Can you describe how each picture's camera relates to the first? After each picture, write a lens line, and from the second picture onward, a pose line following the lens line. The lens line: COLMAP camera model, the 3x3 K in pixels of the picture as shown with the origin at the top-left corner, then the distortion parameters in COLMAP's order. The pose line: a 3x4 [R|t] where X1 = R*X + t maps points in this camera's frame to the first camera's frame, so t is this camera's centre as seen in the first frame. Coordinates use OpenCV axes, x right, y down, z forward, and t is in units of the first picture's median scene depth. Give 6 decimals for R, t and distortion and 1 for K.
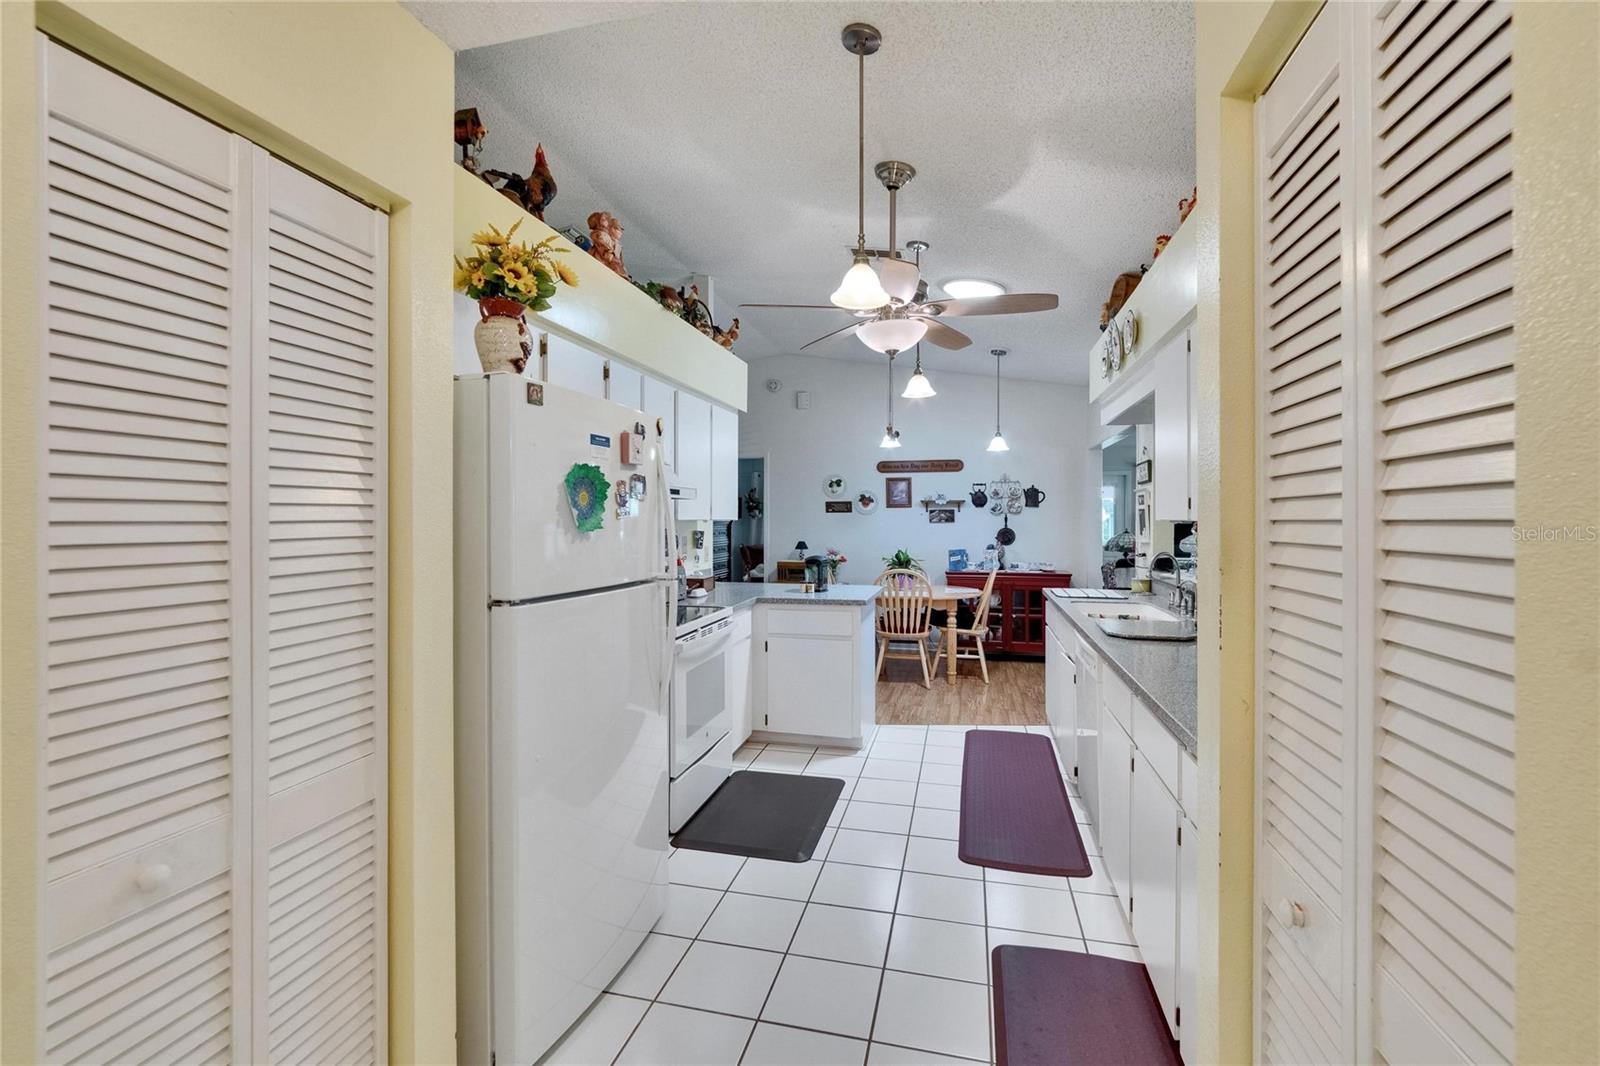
lens RADIAL K [[714.4, 0, 790.5], [0, 714.4, 513.3], [0, 0, 1]] dist [-0.001011, -0.000004]
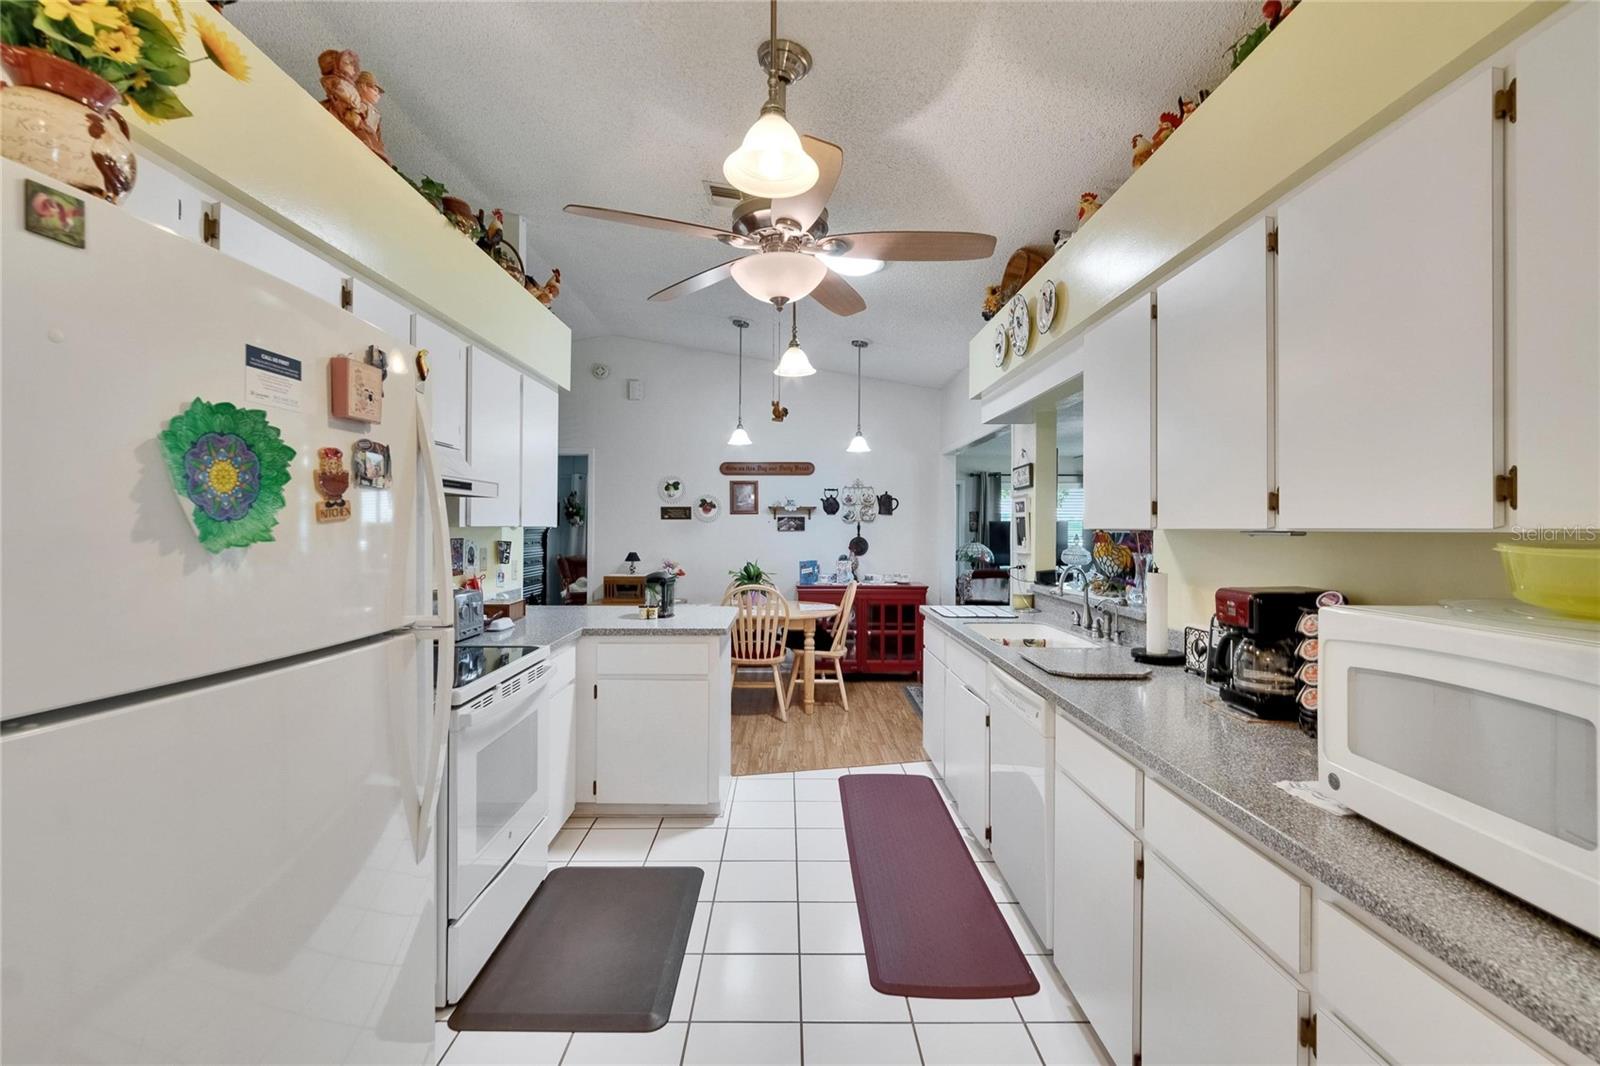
lens RADIAL K [[725.5, 0, 797.5], [0, 725.5, 519.4], [0, 0, 1]] dist [-0.001649, -0.000047]
pose [[0.968753, 0.006744, 0.247937, -0.016616], [-0.005992, 0.999975, -0.003784, 0.002565], [-0.247956, 0.002180, 0.968769, 0.177077]]
